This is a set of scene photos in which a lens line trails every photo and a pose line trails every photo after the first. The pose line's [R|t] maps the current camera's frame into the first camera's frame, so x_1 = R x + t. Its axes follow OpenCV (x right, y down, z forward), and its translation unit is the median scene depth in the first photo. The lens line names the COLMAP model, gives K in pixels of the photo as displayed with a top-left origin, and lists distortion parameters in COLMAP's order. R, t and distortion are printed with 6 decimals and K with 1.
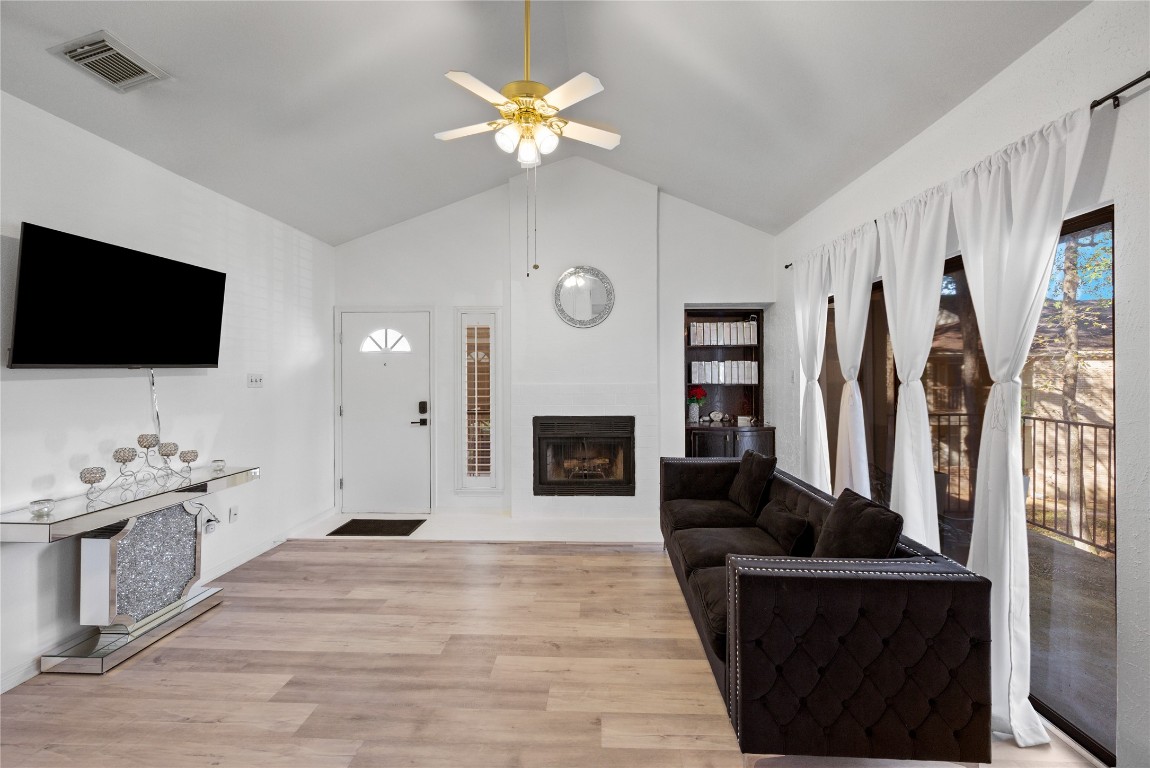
lens RADIAL K [[463.9, 0, 576.0], [0, 463.9, 368.5], [0, 0, 1]] dist [-0.001894, -0.000175]
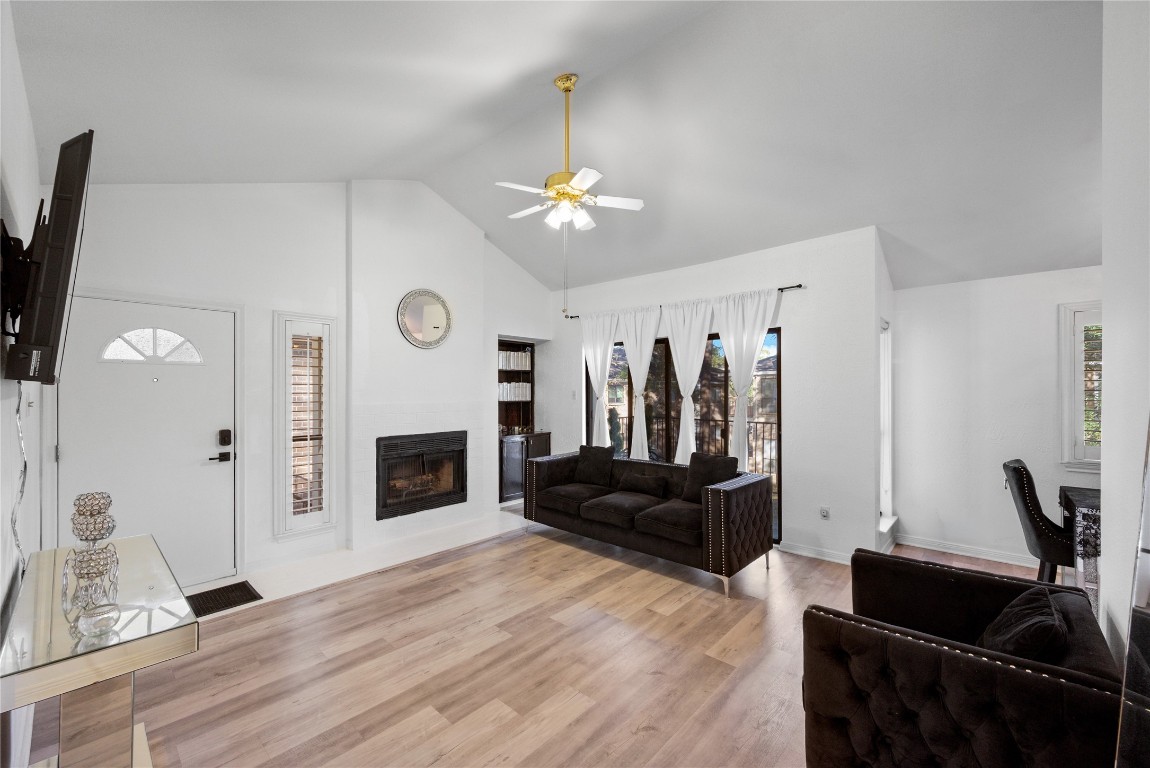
lens RADIAL K [[468.7, 0, 575.0], [0, 468.7, 384.0], [0, 0, 1]] dist [-0.000604, -0.000140]
pose [[0.634465, 0.013674, 0.772830, -0.776791], [-0.006205, 0.999901, -0.012598, 0.003289], [-0.772926, 0.003197, 0.634488, 0.098400]]
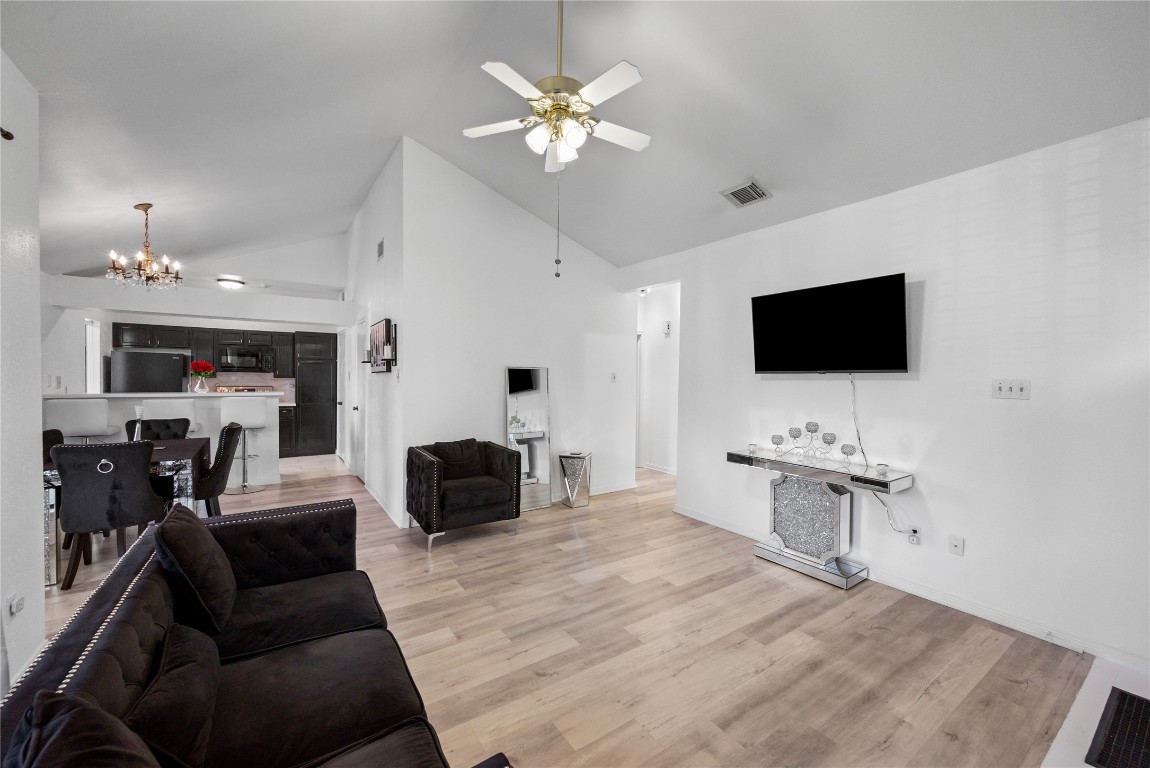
lens RADIAL K [[440.3, 0, 575.0], [0, 440.3, 384.0], [0, 0, 1]] dist [-0.000398, -0.000083]
pose [[-0.795634, 0.006134, -0.605747, 0.306255], [-0.004136, 0.999870, 0.015557, 0.010519], [0.605763, 0.014883, -0.795506, 1.240306]]
